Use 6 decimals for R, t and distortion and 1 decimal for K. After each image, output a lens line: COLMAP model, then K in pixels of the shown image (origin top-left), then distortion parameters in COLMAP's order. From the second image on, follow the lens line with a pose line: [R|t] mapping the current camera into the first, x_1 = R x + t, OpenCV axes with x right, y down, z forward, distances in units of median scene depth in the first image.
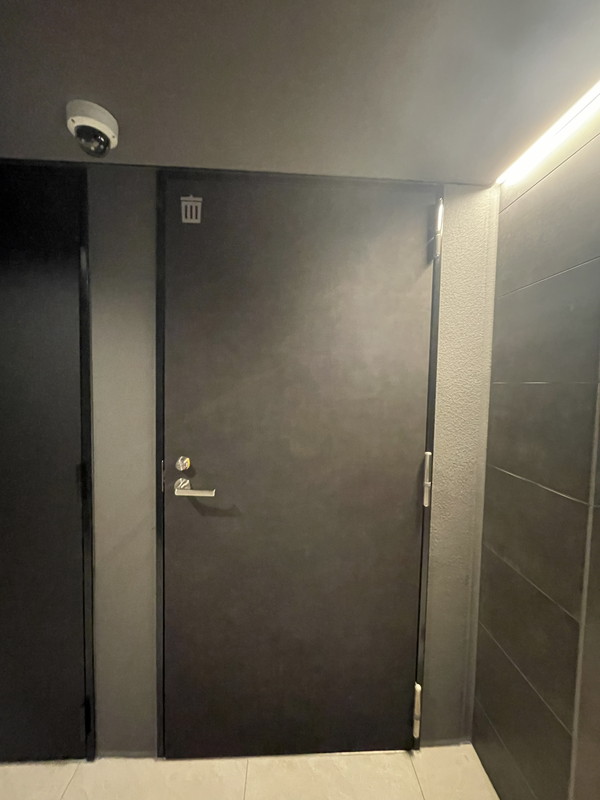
lens RADIAL K [[321.3, 0, 301.2], [0, 321.3, 400.3], [0, 0, 1]] dist [0.000238, -0.000381]
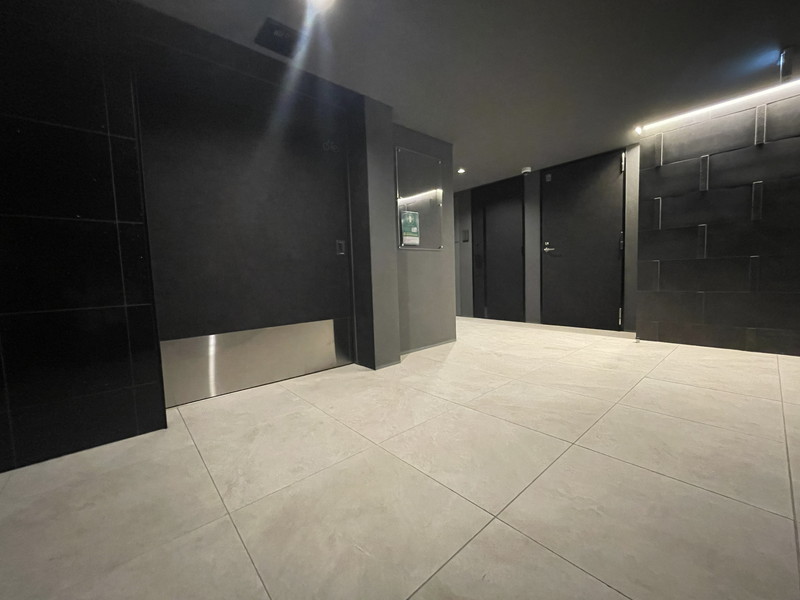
lens RADIAL K [[321.3, 0, 399.9], [0, 321.3, 299.0], [0, 0, 1]] dist [0.000238, -0.000381]
pose [[0.632933, 0.016078, -0.774040, 1.518692], [0.009994, 0.999531, 0.028933, 0.738361], [0.774142, -0.026048, 0.632475, -2.836161]]
